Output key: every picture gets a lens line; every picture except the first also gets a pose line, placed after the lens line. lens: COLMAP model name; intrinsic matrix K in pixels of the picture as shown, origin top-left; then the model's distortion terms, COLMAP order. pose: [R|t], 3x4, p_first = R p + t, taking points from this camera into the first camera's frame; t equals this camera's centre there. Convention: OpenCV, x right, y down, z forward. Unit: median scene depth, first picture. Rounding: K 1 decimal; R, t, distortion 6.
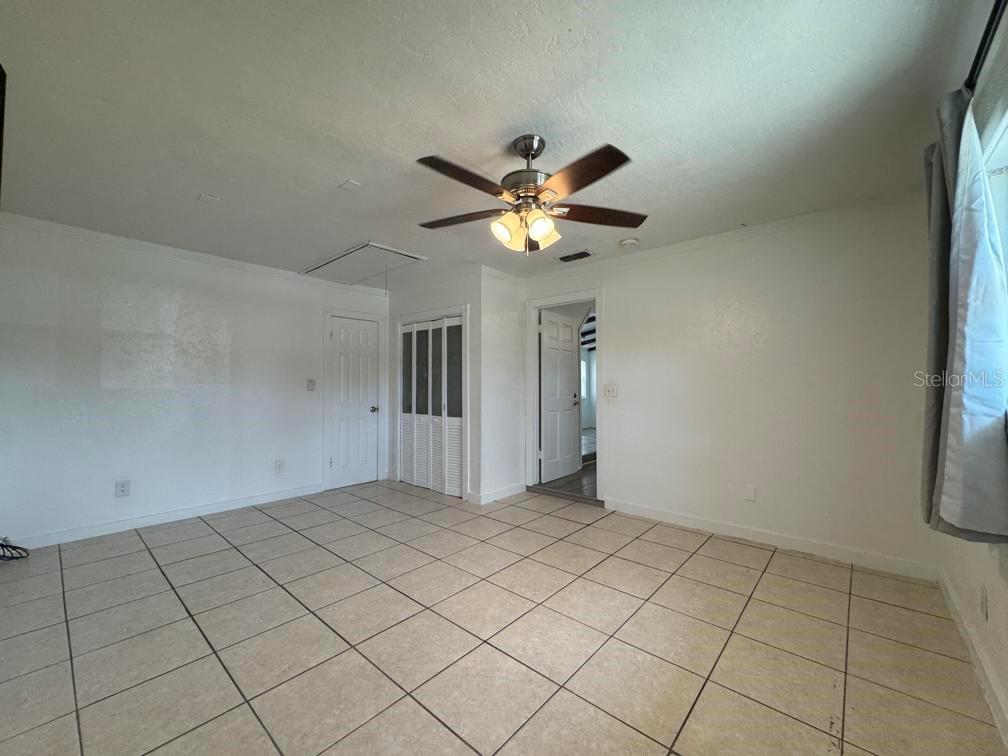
lens RADIAL K [[403.2, 0, 505.9], [0, 403.2, 380.9], [0, 0, 1]] dist [-0.006036, 0.000929]
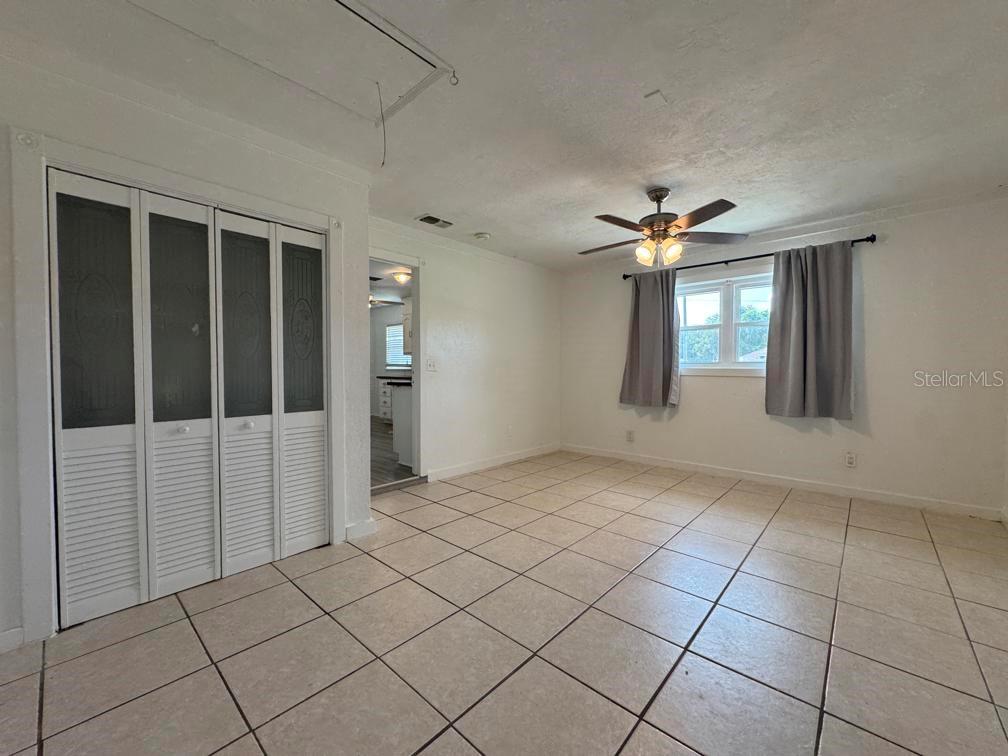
lens RADIAL K [[403.2, 0, 503.9], [0, 403.2, 379.3], [0, 0, 1]] dist [-0.006036, 0.000929]
pose [[0.028956, -0.028061, 0.999187, -0.755329], [-0.010022, 0.999547, 0.028362, 0.029052], [-0.999530, -0.010835, 0.028662, 0.794753]]
